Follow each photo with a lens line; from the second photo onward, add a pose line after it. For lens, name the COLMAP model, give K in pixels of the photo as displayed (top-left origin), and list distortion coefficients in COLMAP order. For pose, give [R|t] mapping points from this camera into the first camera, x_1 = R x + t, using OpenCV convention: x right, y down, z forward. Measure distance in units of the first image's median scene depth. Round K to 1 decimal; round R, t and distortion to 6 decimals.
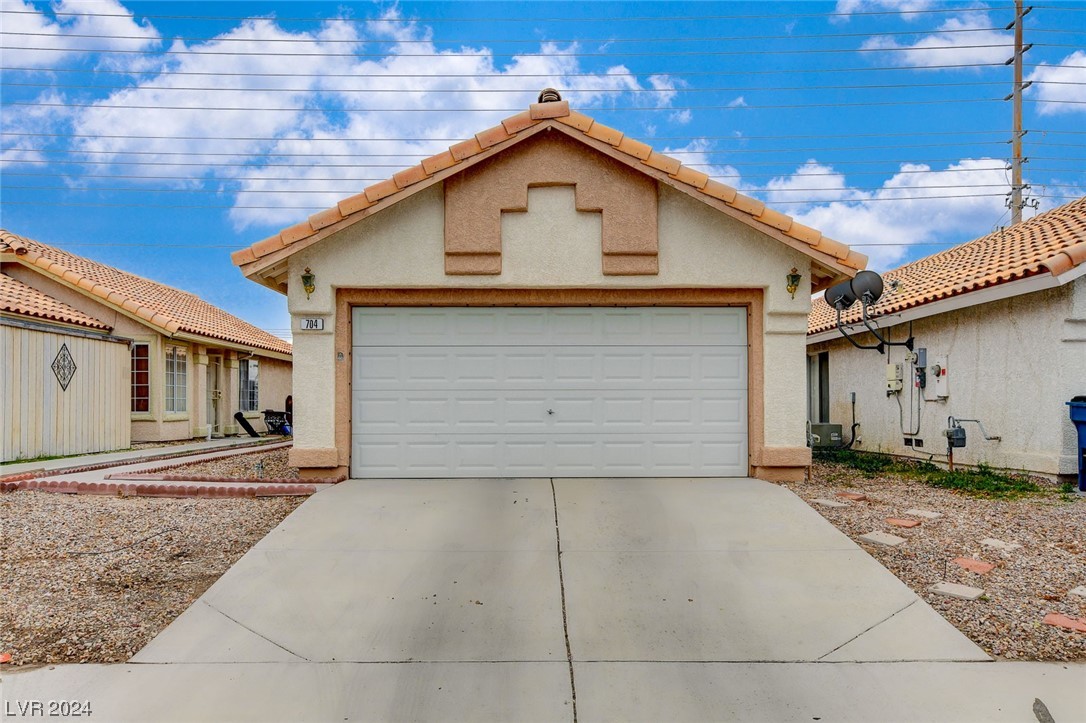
lens RADIAL K [[881.2, 0, 543.8], [0, 881.2, 373.5], [0, 0, 1]] dist [0.012761, 0.008976]
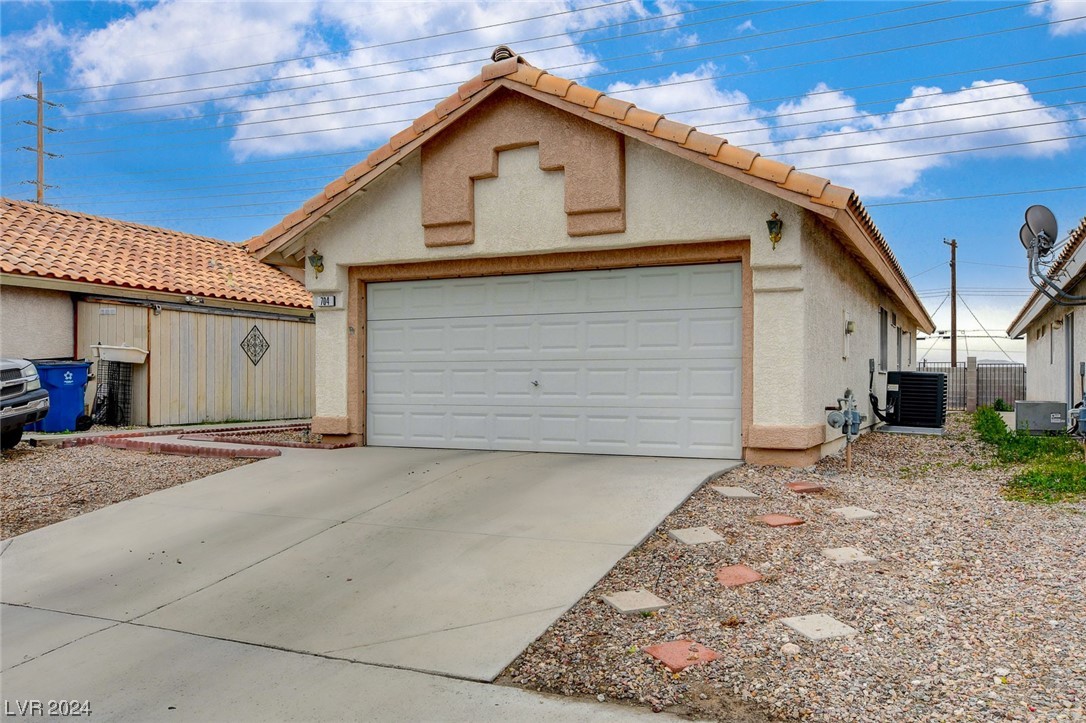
lens RADIAL K [[884.0, 0, 543.0], [0, 884.0, 361.5], [0, 0, 1]] dist [0.011389, 0.003159]
pose [[0.899116, -0.008031, -0.437637, 0.447854], [0.013887, 0.999852, 0.010182, 0.010312], [0.437490, -0.015233, 0.899094, 0.143769]]
